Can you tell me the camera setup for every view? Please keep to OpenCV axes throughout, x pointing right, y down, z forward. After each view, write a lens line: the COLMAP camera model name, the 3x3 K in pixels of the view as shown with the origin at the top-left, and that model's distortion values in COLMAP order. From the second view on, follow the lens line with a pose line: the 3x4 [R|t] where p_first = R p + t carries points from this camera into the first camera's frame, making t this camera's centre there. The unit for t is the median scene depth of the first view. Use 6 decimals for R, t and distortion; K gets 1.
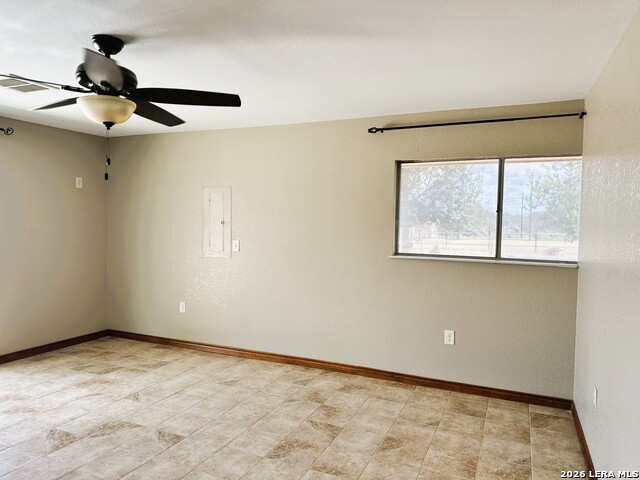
lens RADIAL K [[465.1, 0, 320.0], [0, 465.1, 240.0], [0, 0, 1]] dist [0.094433, -0.124876]
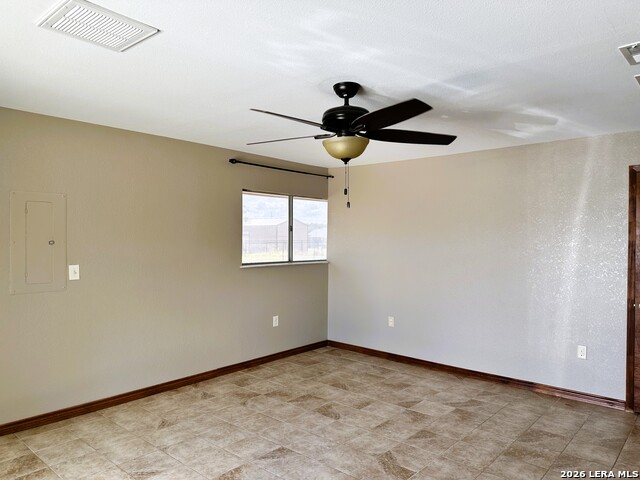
lens RADIAL K [[465.1, 0, 320.0], [0, 465.1, 240.0], [0, 0, 1]] dist [0.094433, -0.124876]
pose [[0.273018, -0.016952, 0.961860, -1.047988], [0.041709, 0.999113, 0.005770, -0.035747], [-0.961104, 0.038543, 0.273483, 0.512579]]
